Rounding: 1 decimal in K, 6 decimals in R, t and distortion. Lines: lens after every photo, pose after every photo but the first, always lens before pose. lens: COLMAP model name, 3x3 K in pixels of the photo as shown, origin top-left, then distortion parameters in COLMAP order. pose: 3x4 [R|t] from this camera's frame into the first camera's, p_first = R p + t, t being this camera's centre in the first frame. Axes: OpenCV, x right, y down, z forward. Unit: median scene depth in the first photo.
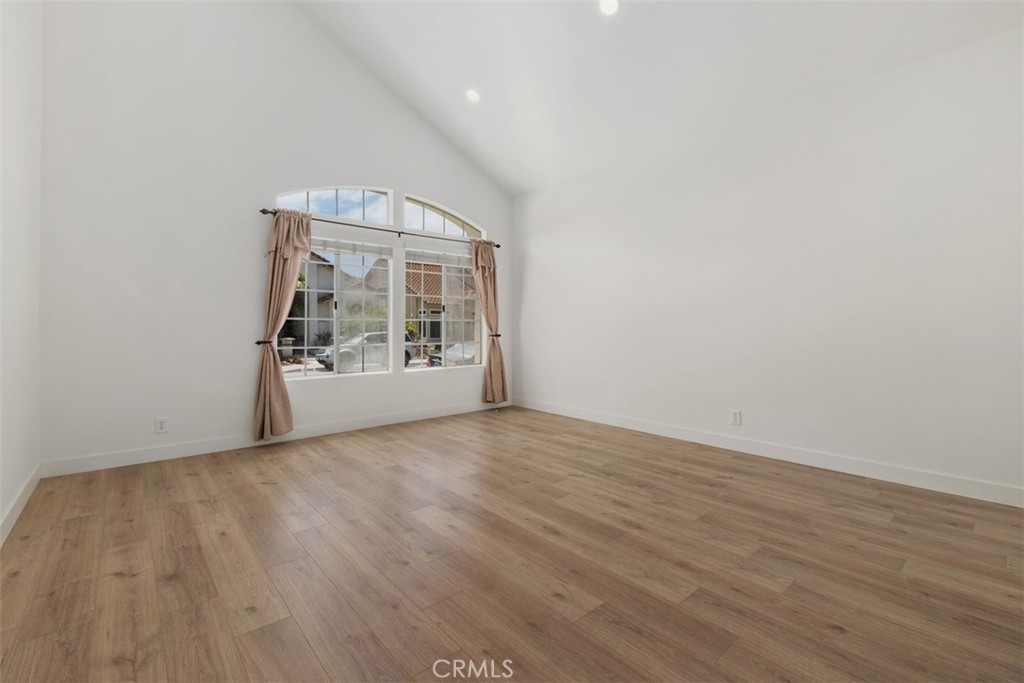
lens RADIAL K [[441.0, 0, 509.1], [0, 441.0, 325.7], [0, 0, 1]] dist [-0.001131, -0.001667]
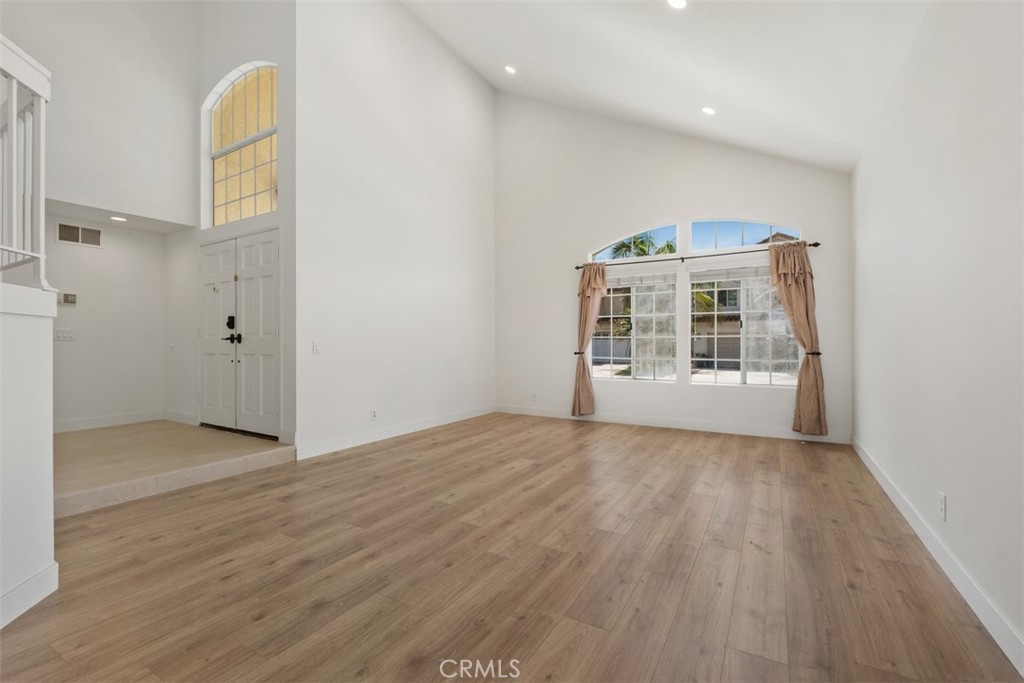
lens RADIAL K [[441.0, 0, 512.9], [0, 441.0, 342.5], [0, 0, 1]] dist [-0.001131, -0.001667]
pose [[0.316688, -0.002655, -0.948526, 0.840760], [0.000951, 0.999996, -0.002482, 0.004726], [0.948529, -0.000116, 0.316690, 0.305208]]
